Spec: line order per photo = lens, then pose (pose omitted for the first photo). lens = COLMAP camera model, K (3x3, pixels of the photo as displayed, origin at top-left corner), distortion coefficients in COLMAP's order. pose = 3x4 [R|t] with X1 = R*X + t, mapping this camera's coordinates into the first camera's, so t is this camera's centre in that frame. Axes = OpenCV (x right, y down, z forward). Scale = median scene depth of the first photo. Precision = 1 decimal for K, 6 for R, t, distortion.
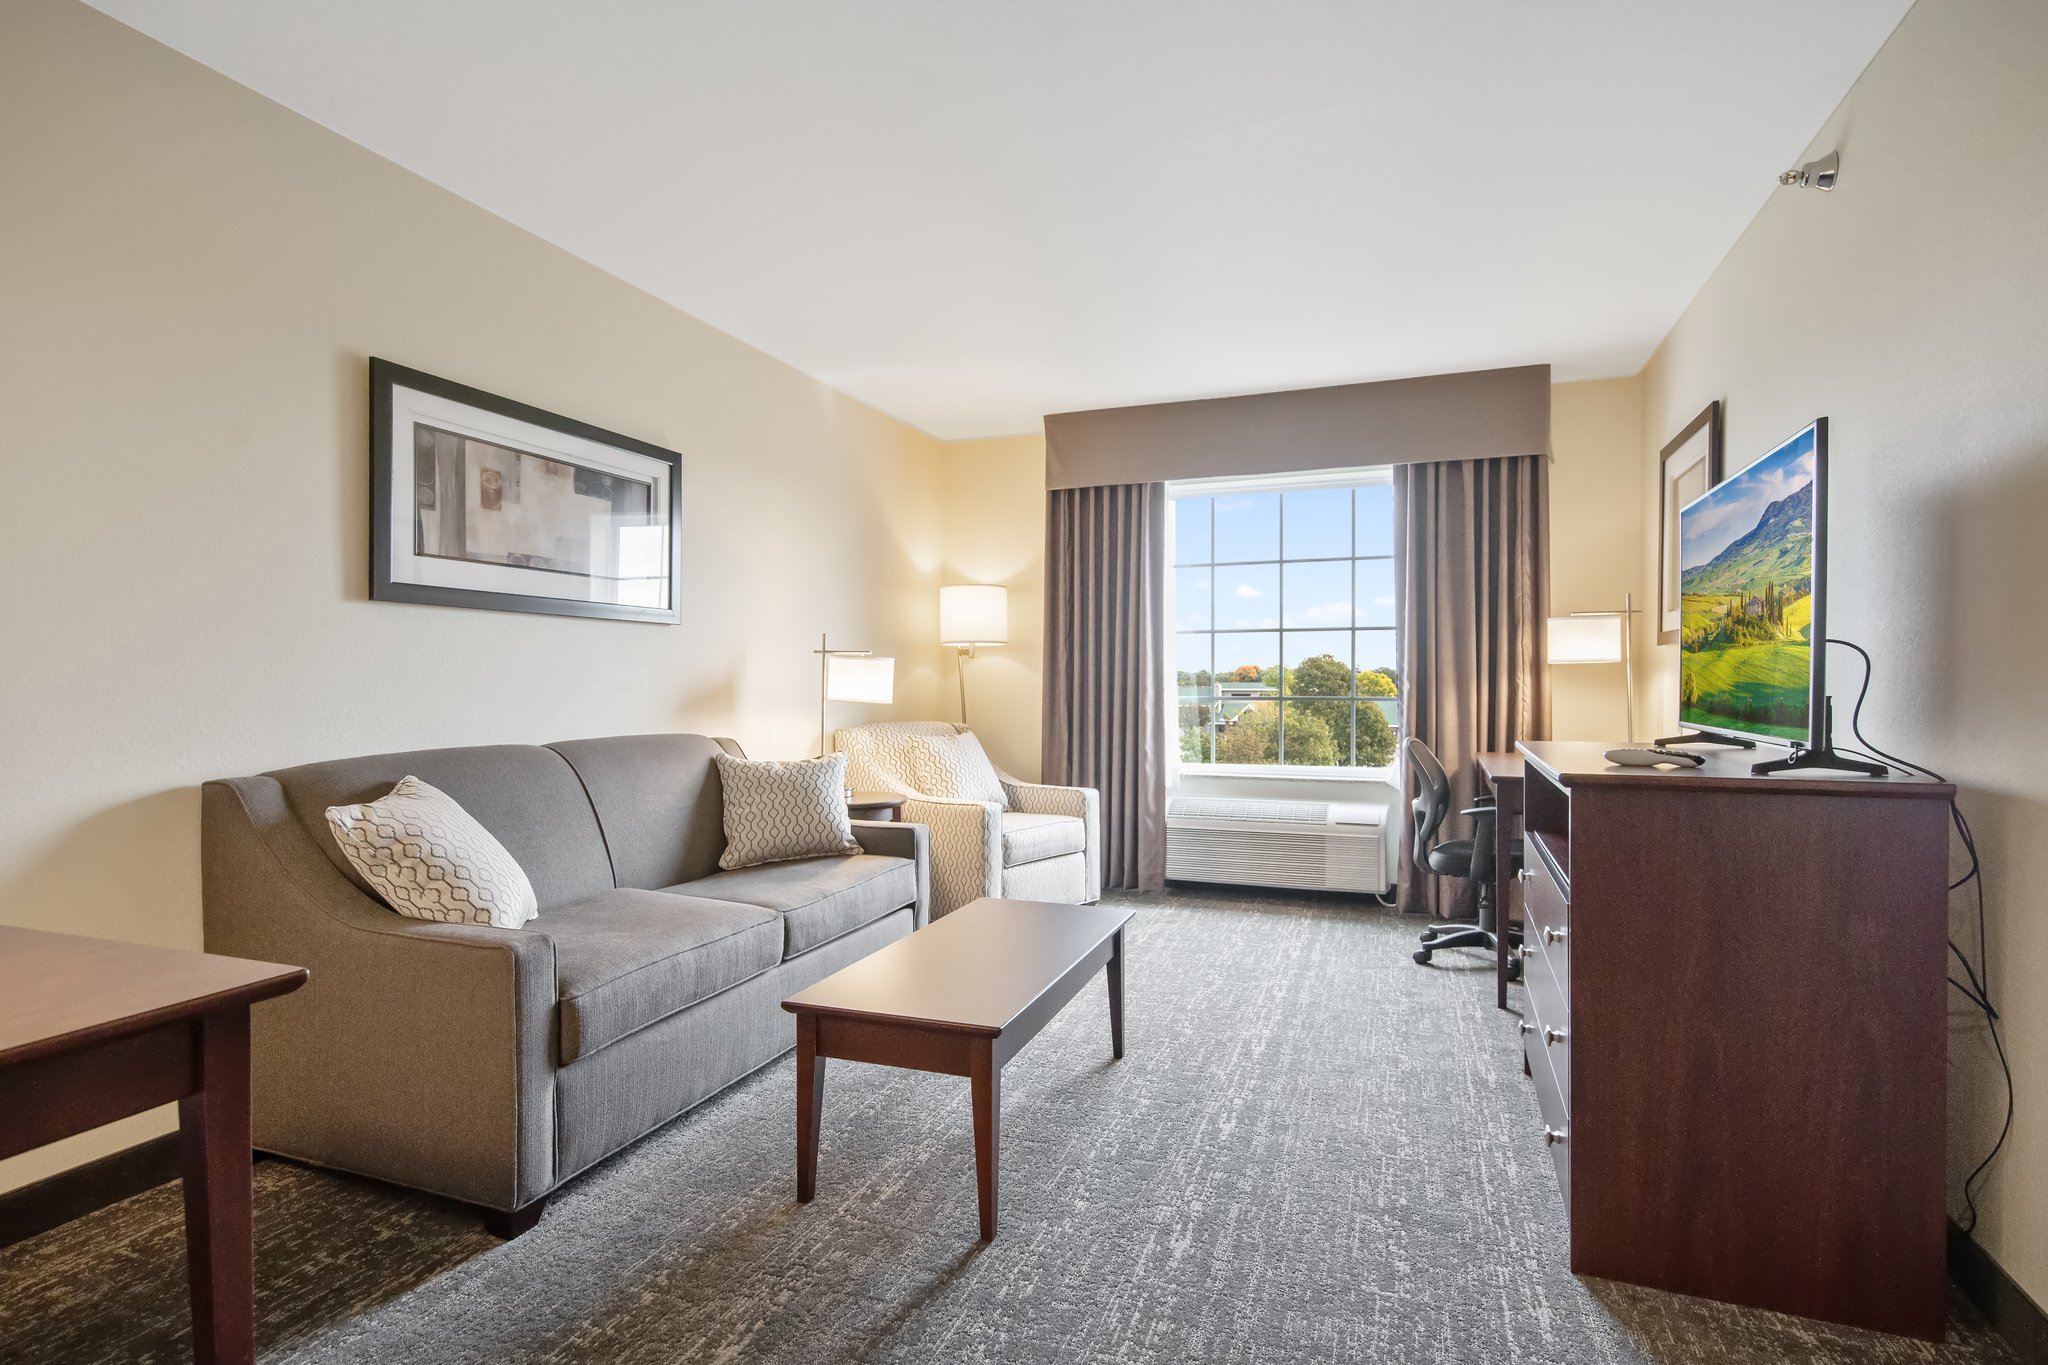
lens RADIAL K [[1059.6, 0, 1020.6], [0, 1059.6, 696.6], [0, 0, 1]] dist [0.012987, -0.006328]
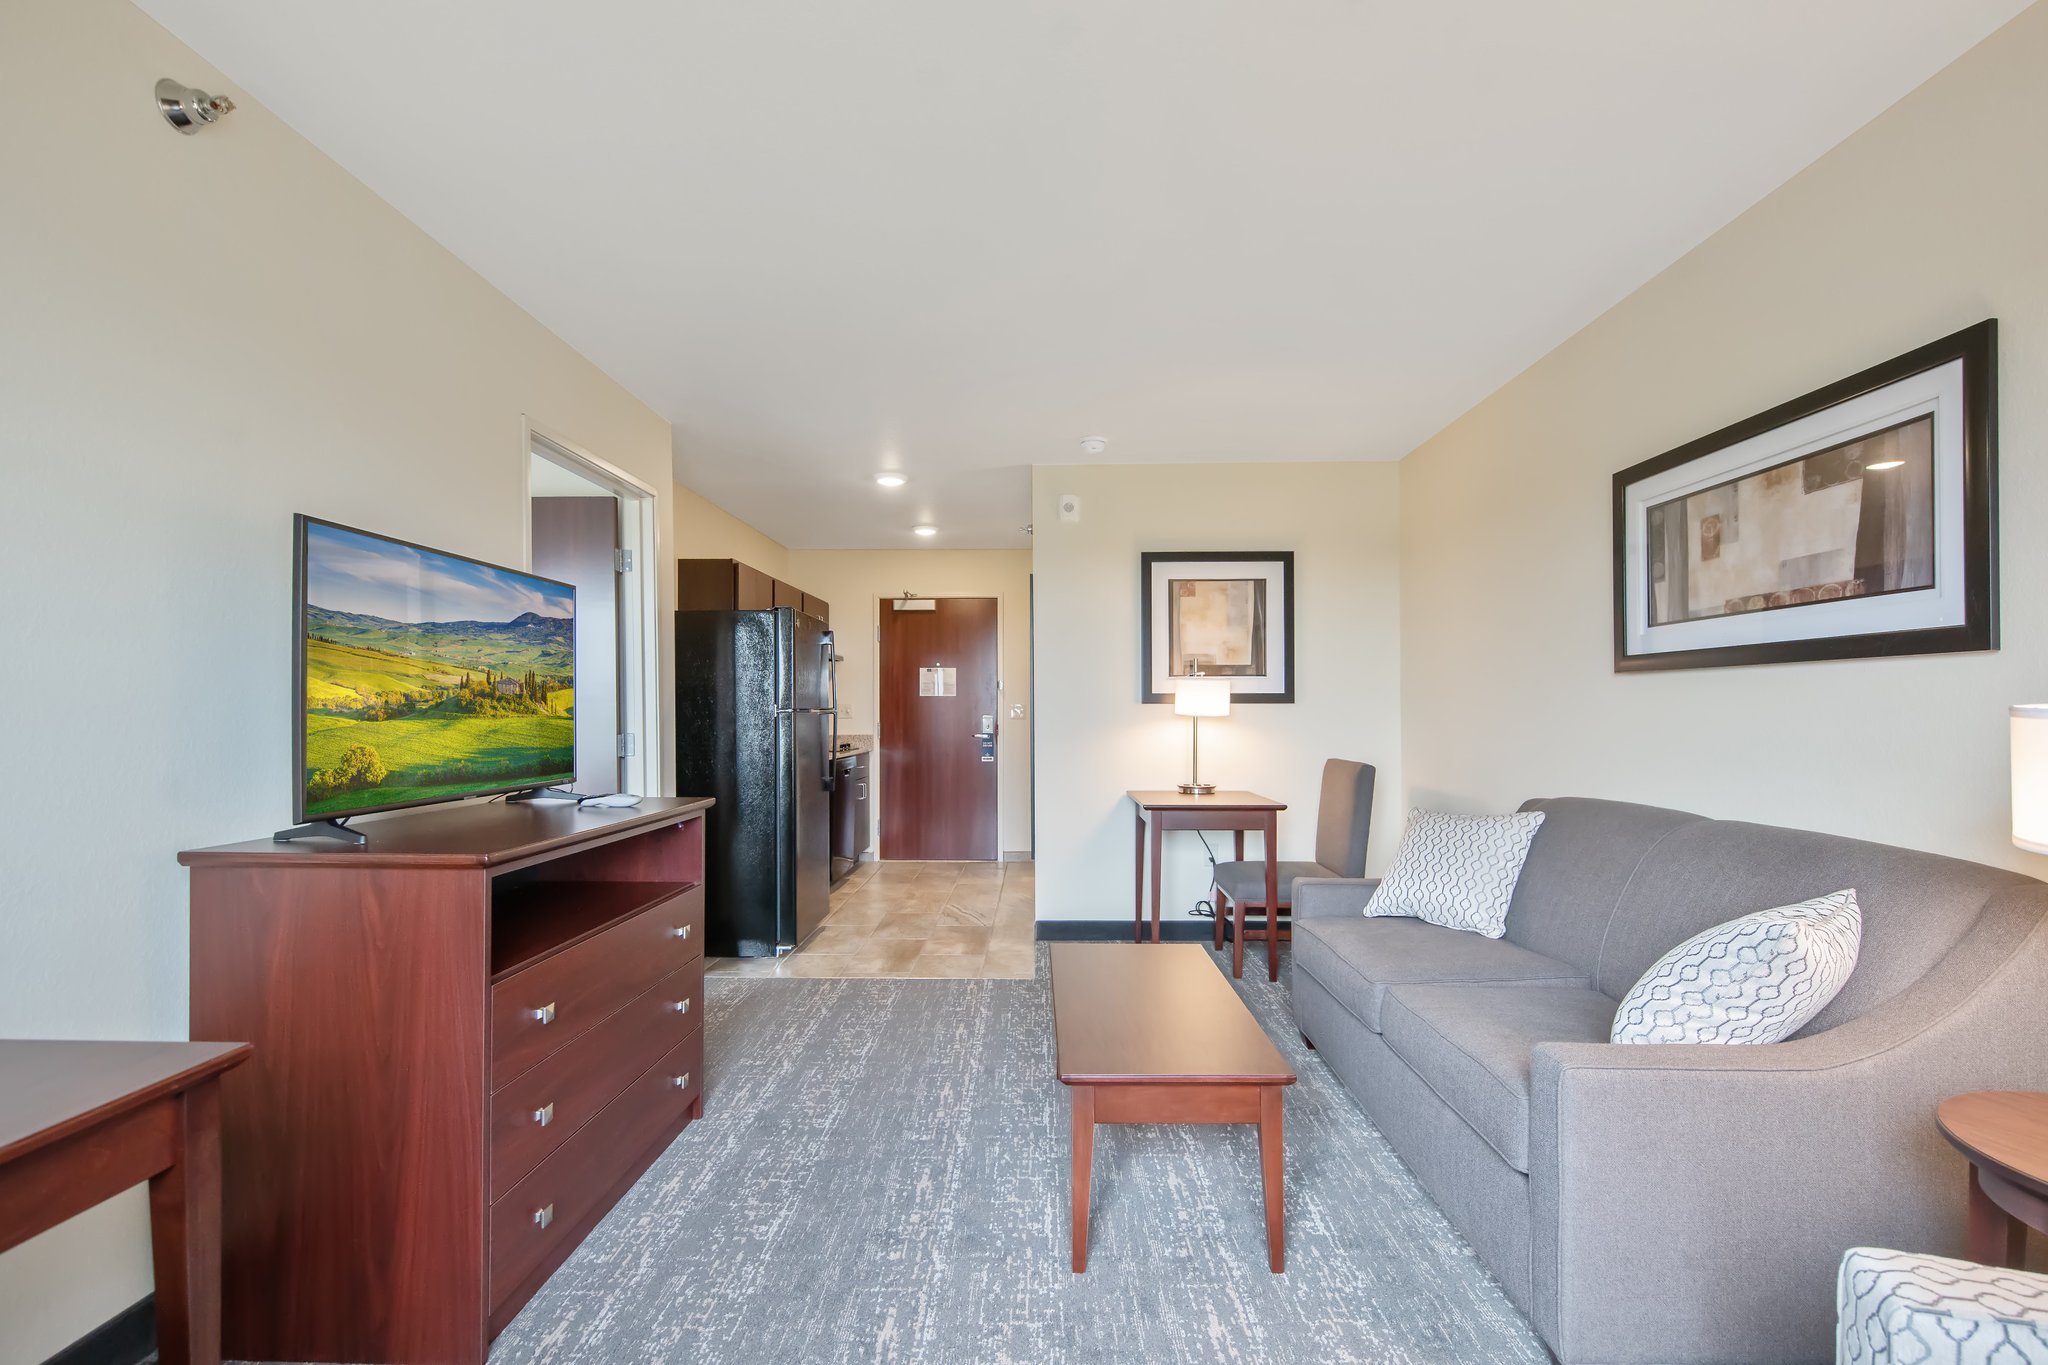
lens RADIAL K [[939.5, 0, 1028.1], [0, 939.5, 667.7], [0, 0, 1]] dist [-0.030845, -0.003444]
pose [[-0.940009, -0.014601, -0.340836, 0.352801], [-0.005176, 0.999579, -0.028546, -0.055920], [0.341109, -0.025070, -0.939689, 1.603239]]
